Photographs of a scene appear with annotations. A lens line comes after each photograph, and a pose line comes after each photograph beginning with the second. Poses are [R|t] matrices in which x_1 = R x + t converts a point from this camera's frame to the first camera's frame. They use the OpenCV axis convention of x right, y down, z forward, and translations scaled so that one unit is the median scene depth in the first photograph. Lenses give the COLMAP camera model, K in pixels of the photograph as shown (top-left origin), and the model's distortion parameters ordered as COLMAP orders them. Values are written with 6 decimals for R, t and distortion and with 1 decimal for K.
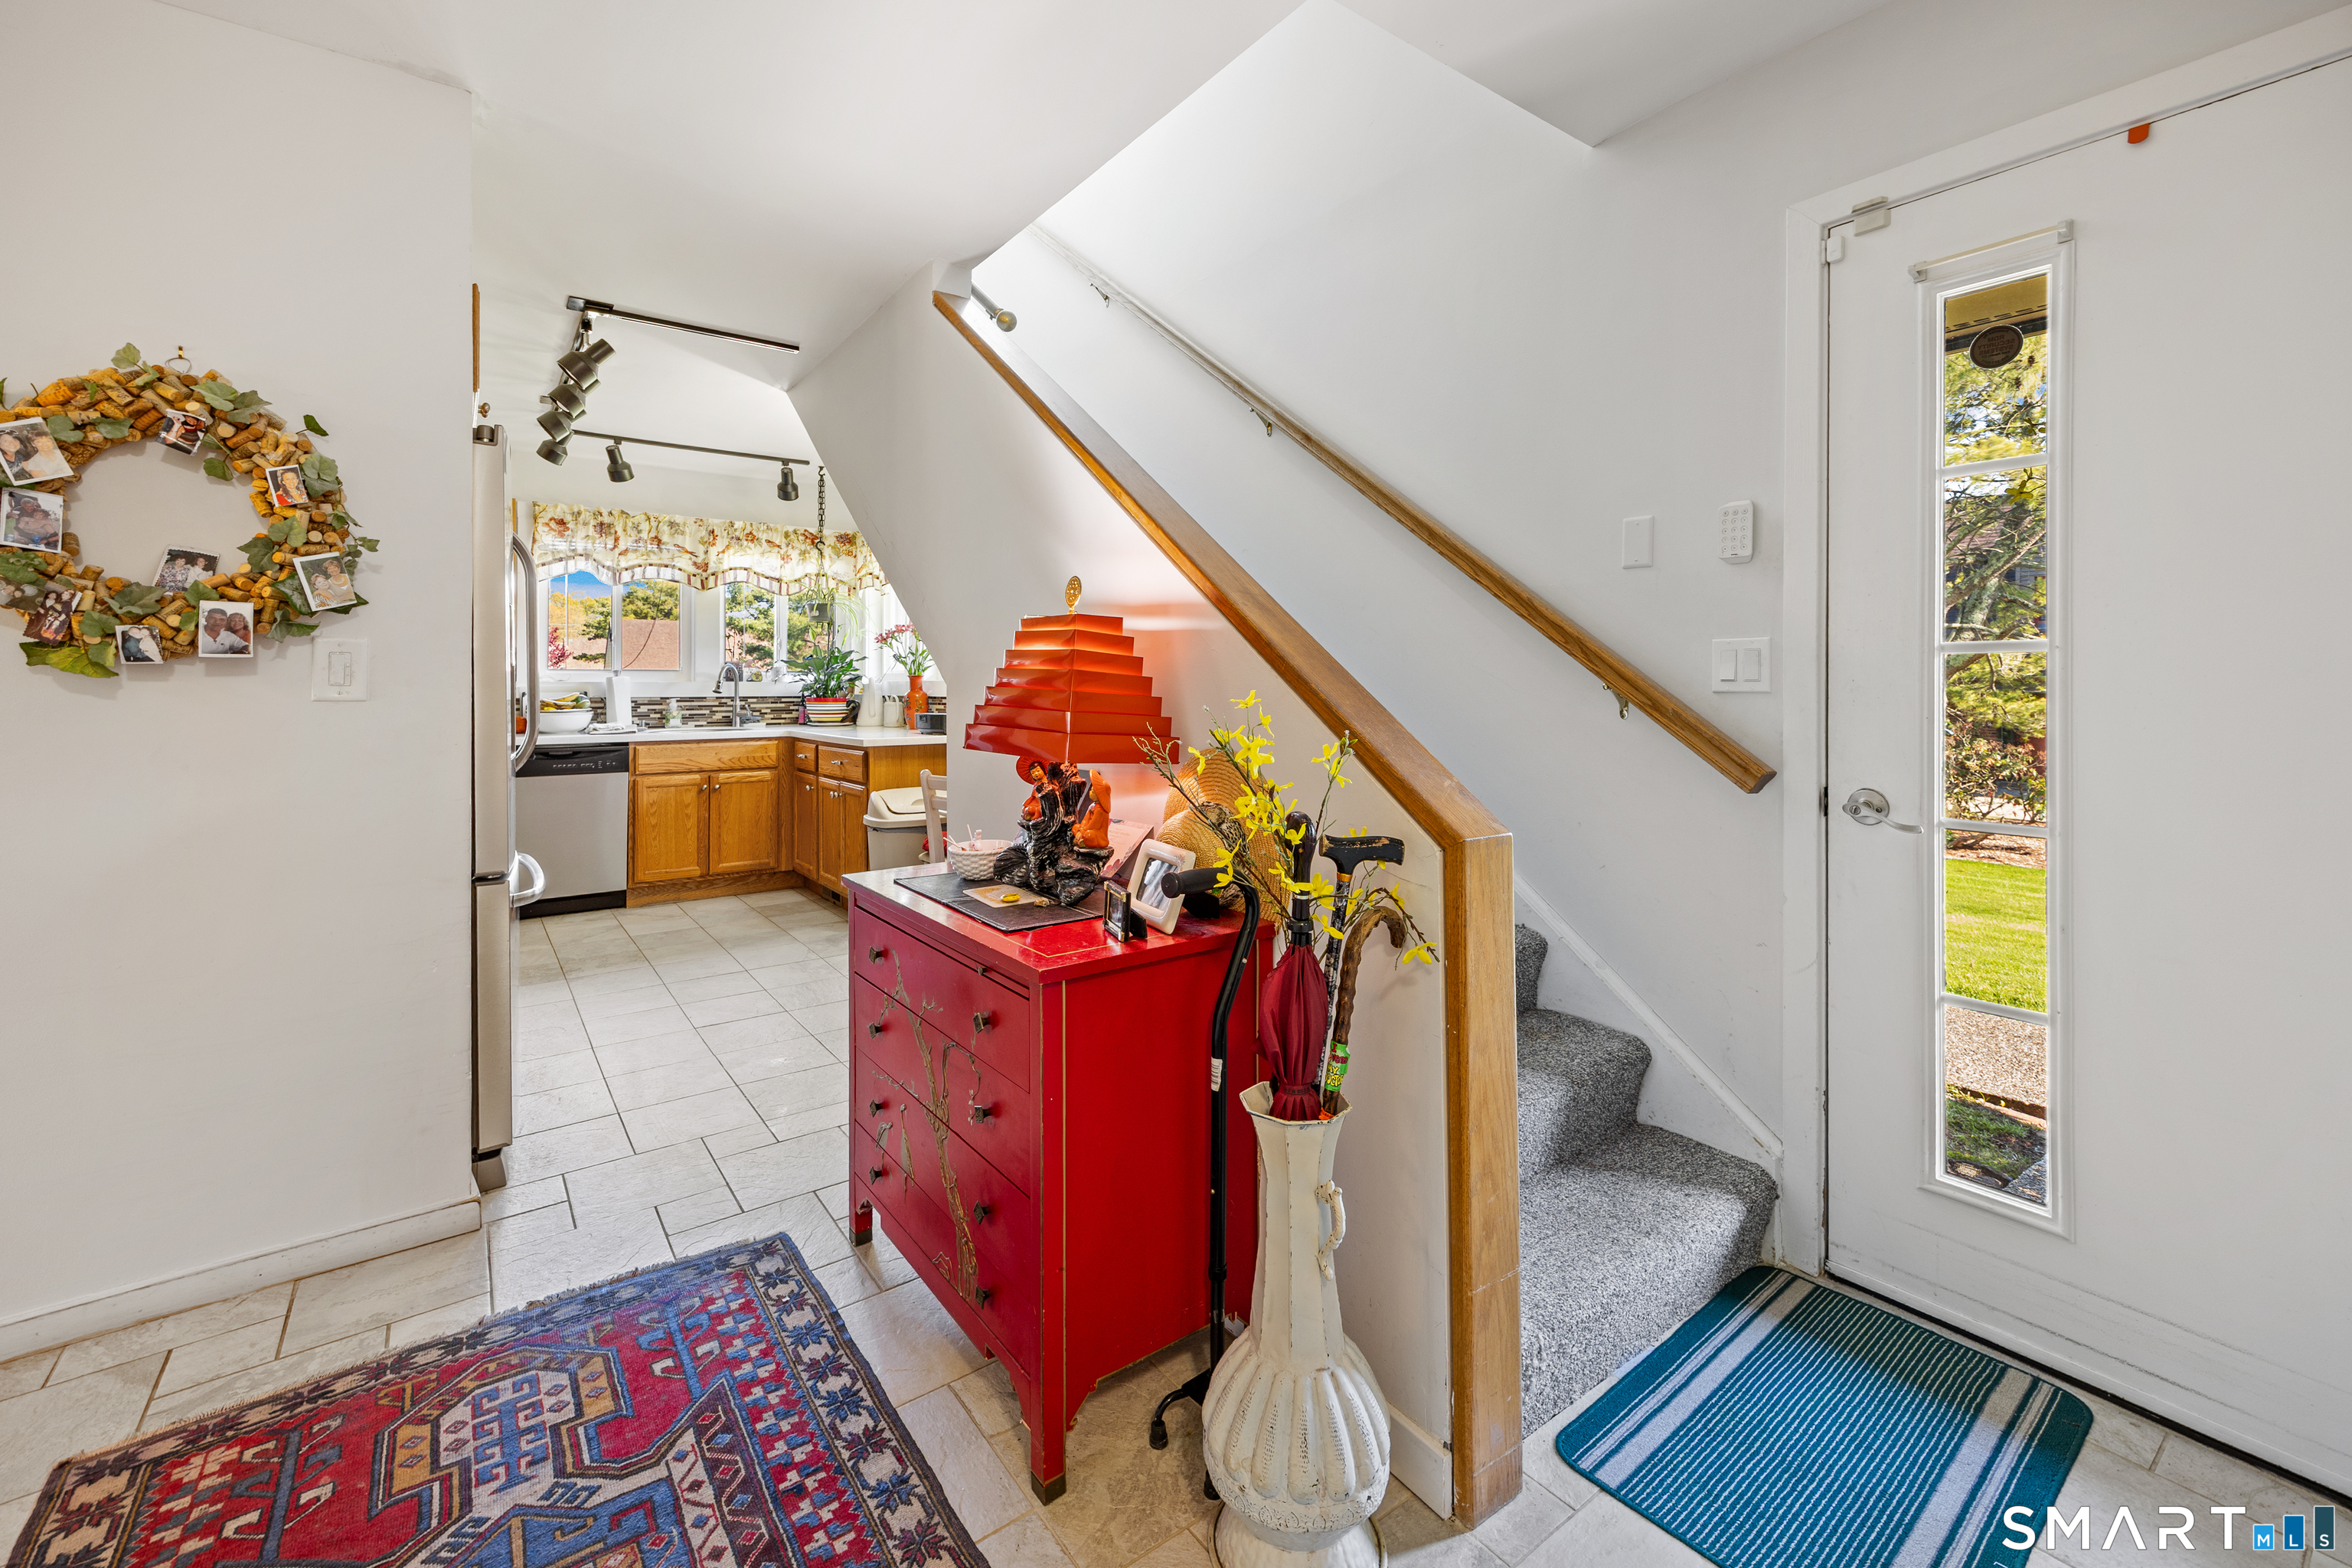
lens RADIAL K [[969.7, 0, 1161.7], [0, 969.7, 661.5], [0, 0, 1]] dist [0.001702, 0.000283]
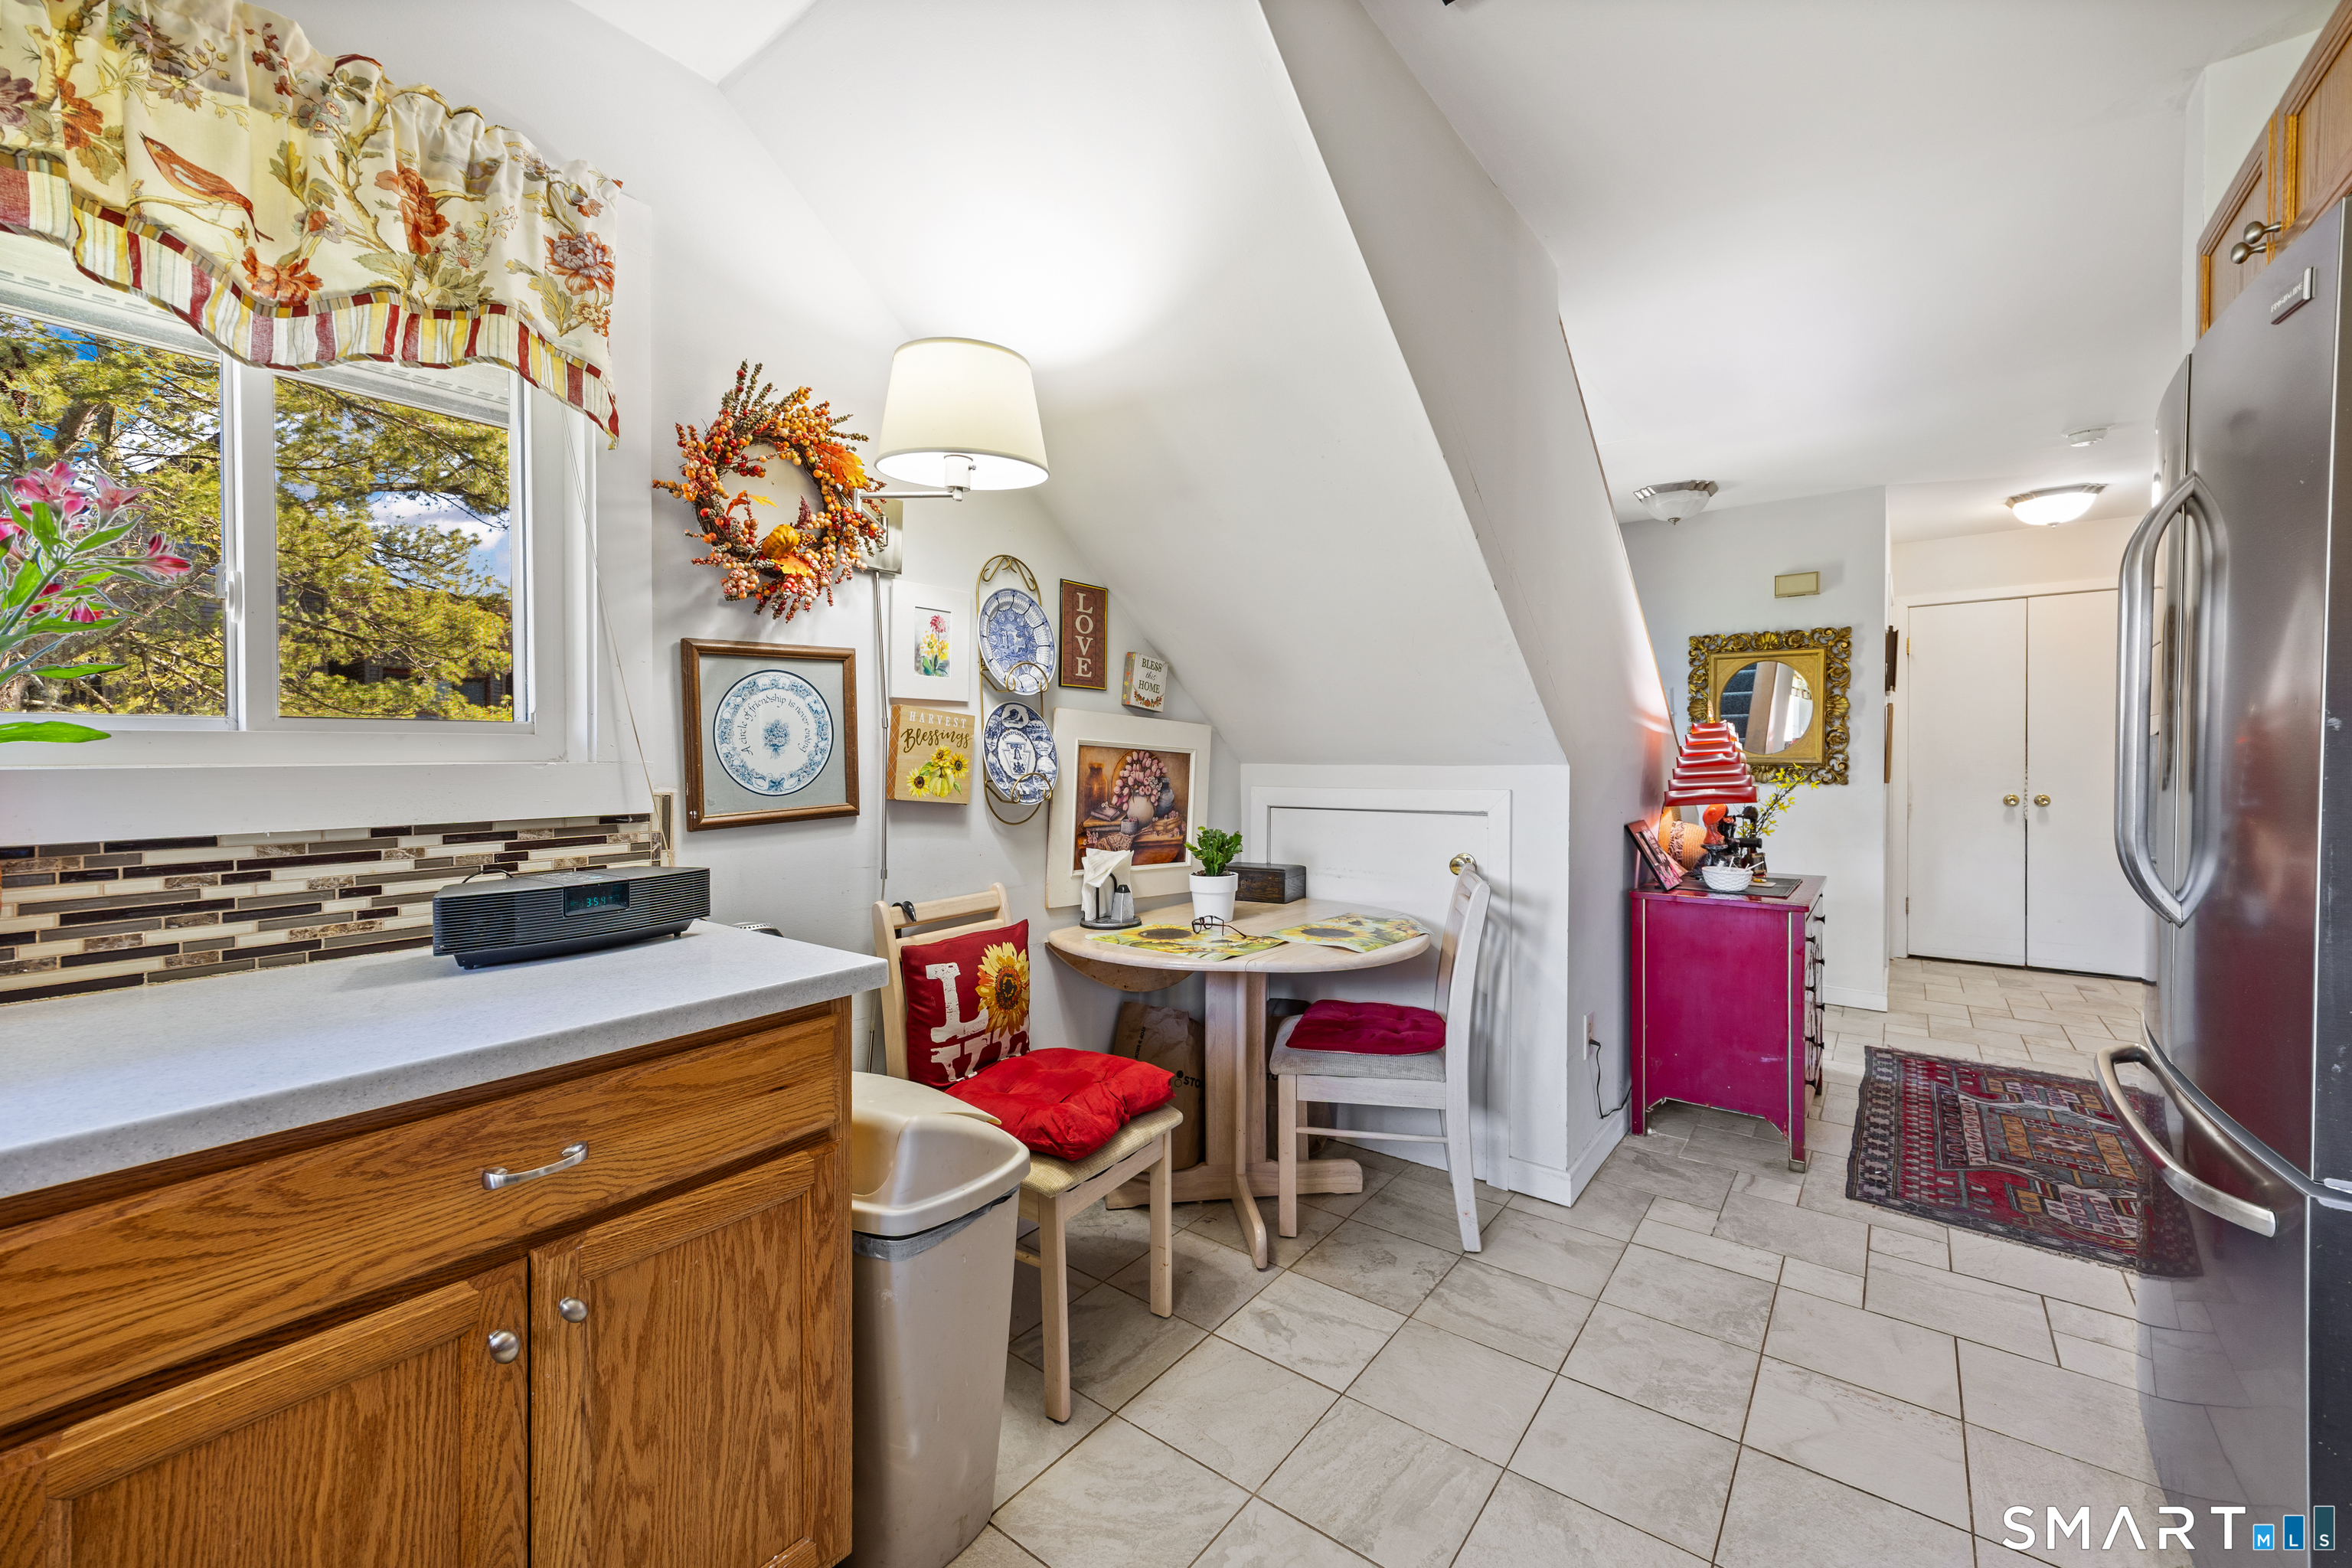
lens RADIAL K [[940.3, 0, 1170.8], [0, 940.3, 764.6], [0, 0, 1]] dist [0.008779, -0.000478]
pose [[-0.270870, -0.004534, 0.962605, -0.522790], [-0.015727, 0.999876, 0.000284, 0.015706], [-0.962488, -0.015062, -0.270907, 0.859092]]
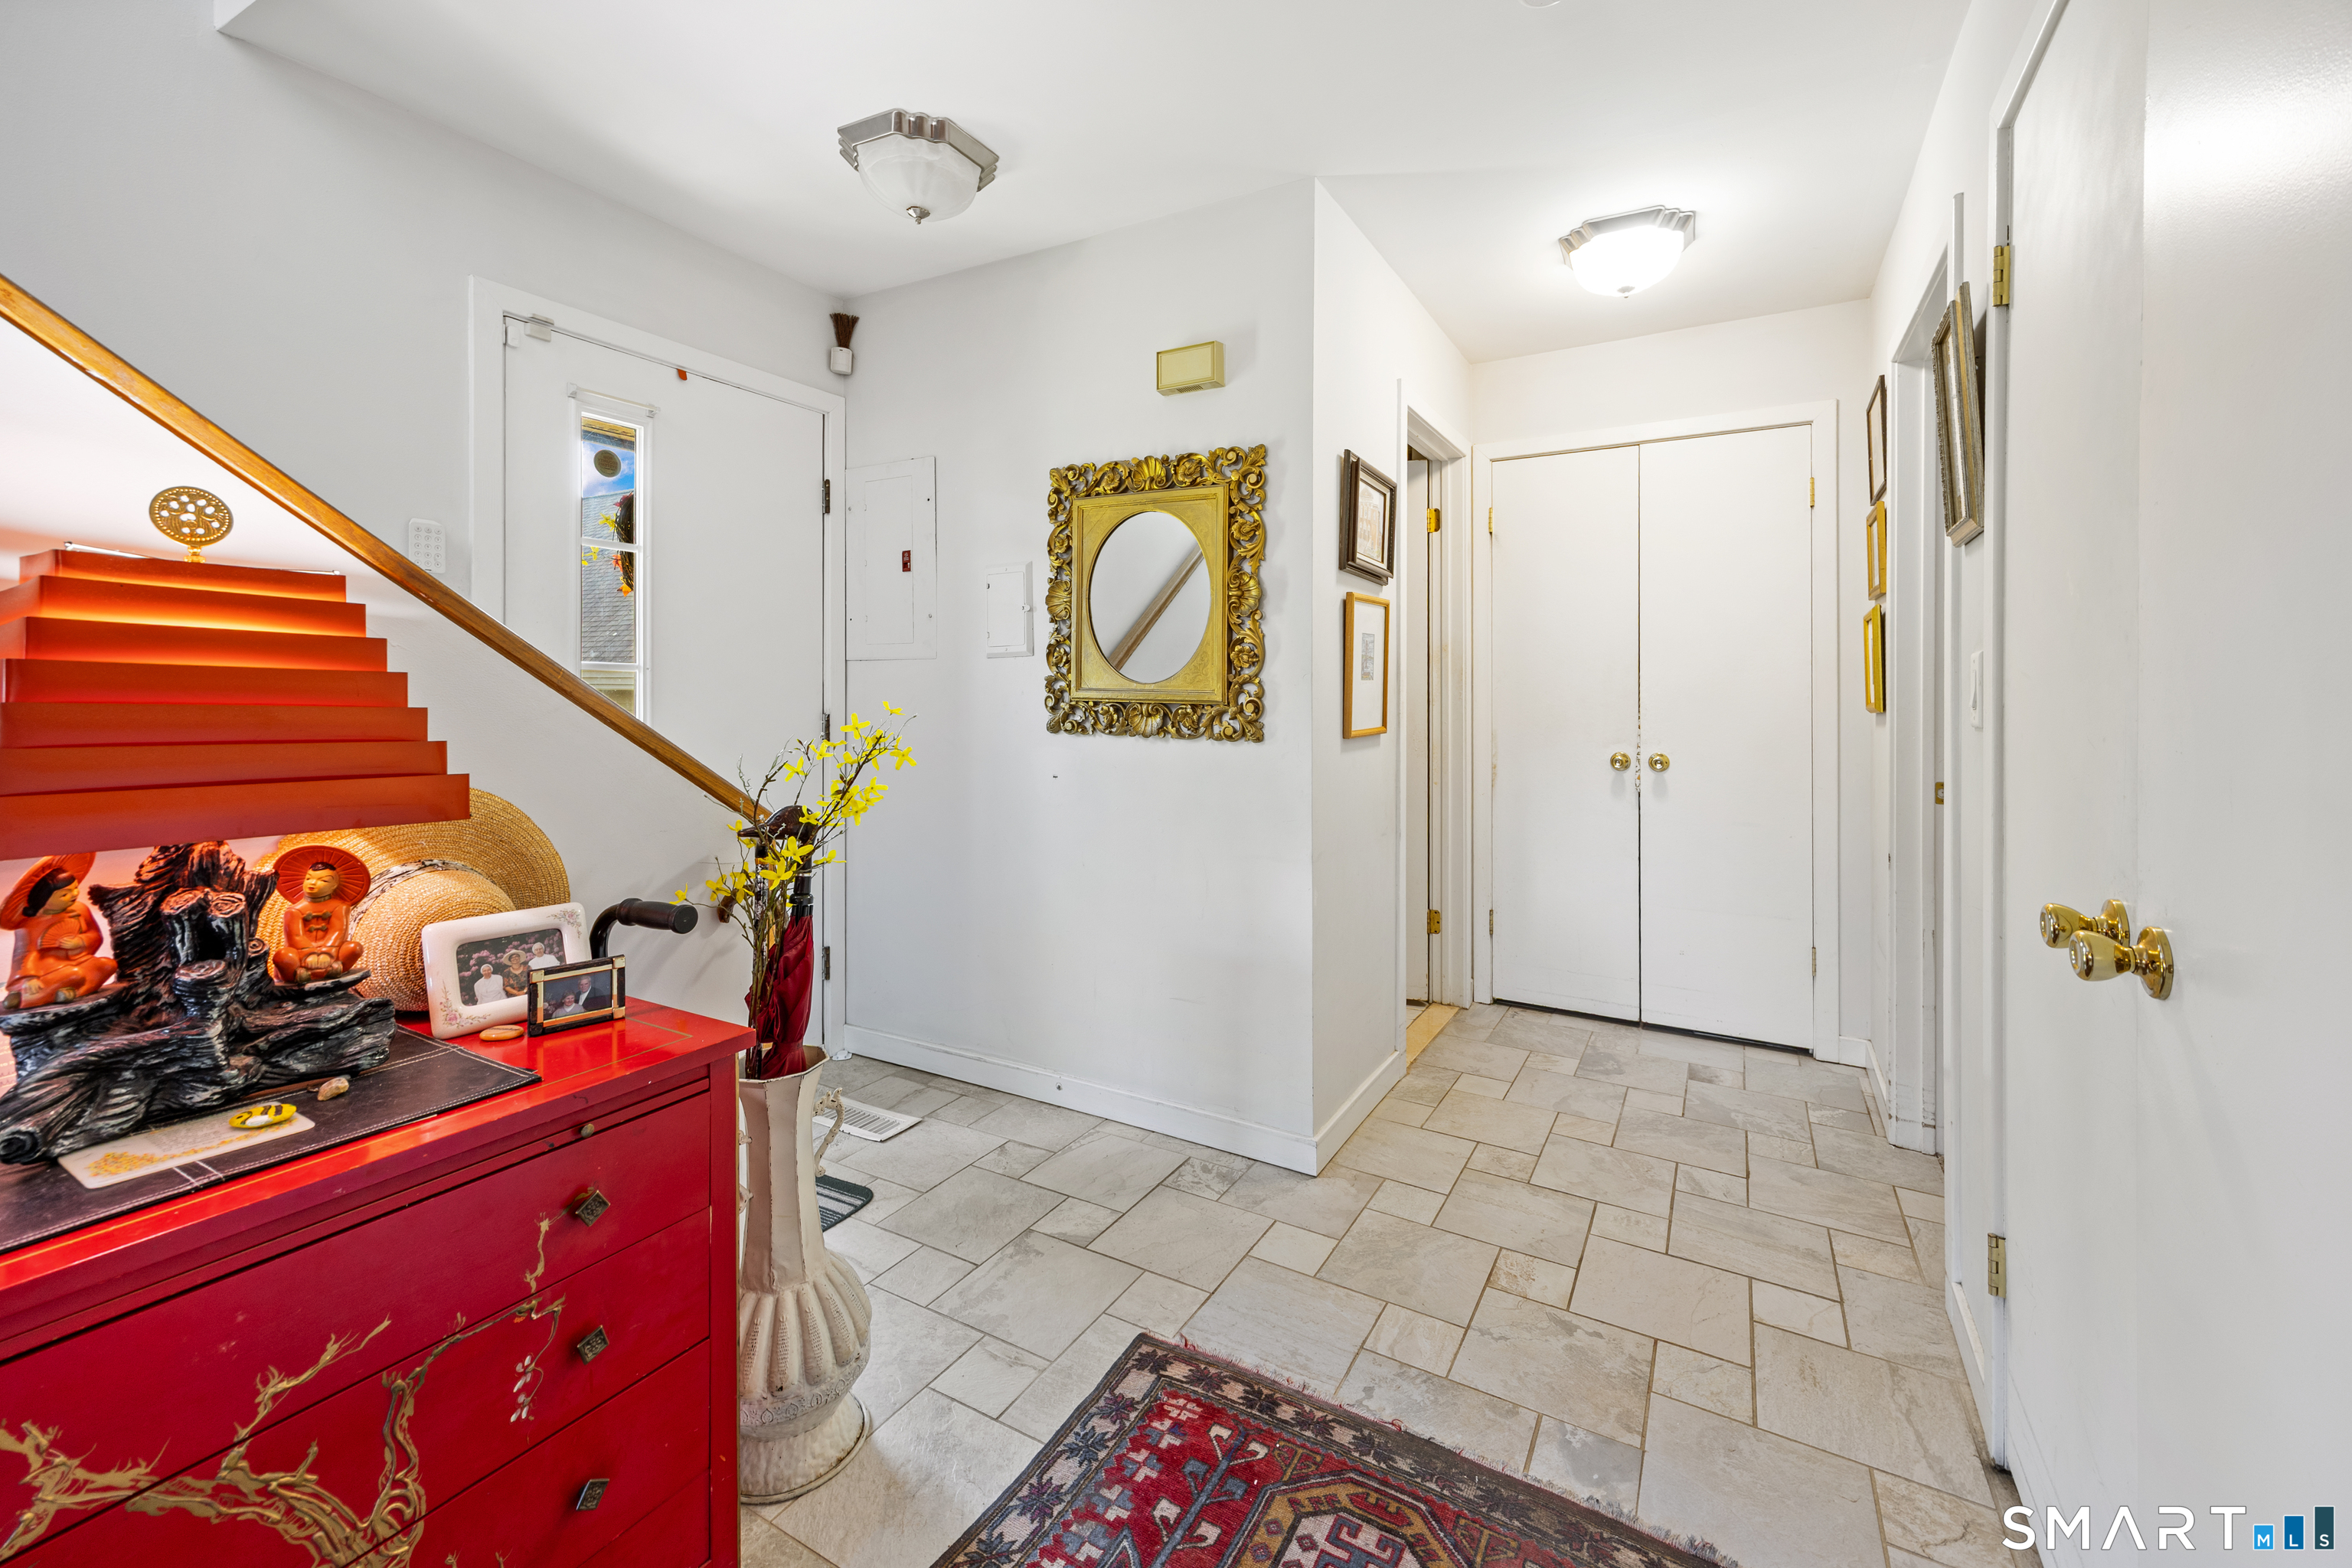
lens RADIAL K [[958.6, 0, 1179.7], [0, 958.6, 681.8], [0, 0, 1]] dist [0.002289, 0.000064]
pose [[-0.396933, 0.004965, 0.917834, -0.277283], [-0.023927, 0.999590, -0.015756, 0.003812], [-0.917536, -0.028215, -0.396652, 0.266217]]
